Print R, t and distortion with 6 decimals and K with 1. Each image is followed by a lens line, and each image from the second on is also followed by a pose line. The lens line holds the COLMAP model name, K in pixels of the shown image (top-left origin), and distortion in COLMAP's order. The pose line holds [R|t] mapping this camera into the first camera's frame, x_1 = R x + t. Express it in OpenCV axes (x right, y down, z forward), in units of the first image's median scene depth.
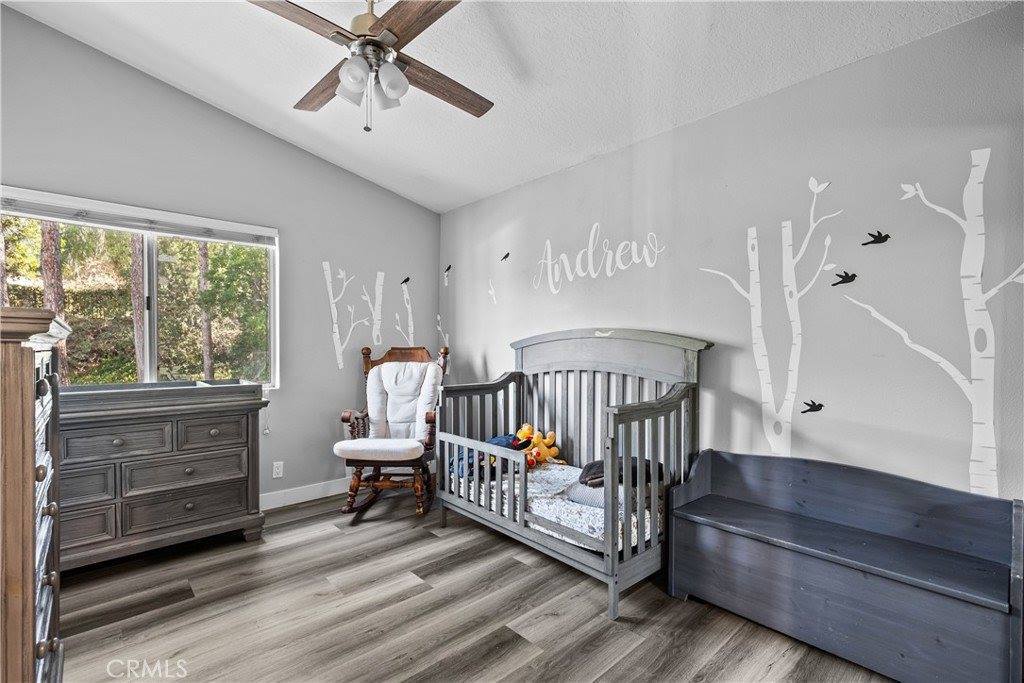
lens RADIAL K [[453.1, 0, 506.2], [0, 453.1, 349.2], [0, 0, 1]] dist [0.003340, 0.000236]
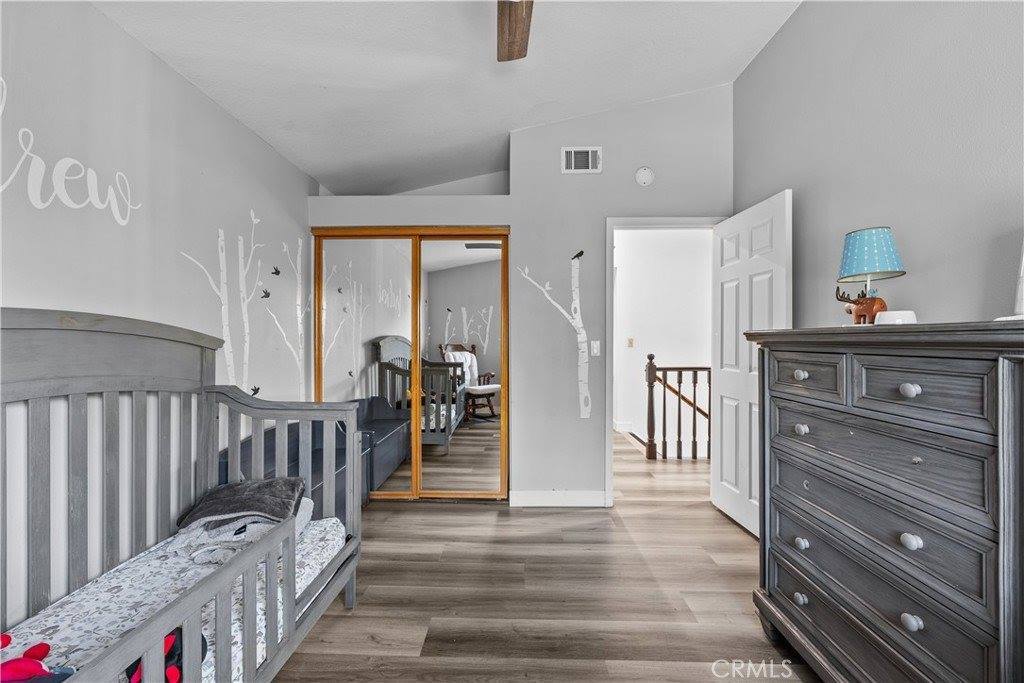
lens RADIAL K [[429.8, 0, 509.1], [0, 429.8, 338.8], [0, 0, 1]] dist [0.003203, 0.000584]
pose [[-0.712471, 0.006259, 0.701674, -0.635673], [0.009404, 0.999956, 0.000628, -0.012278], [-0.701639, 0.007046, -0.712498, 1.282062]]
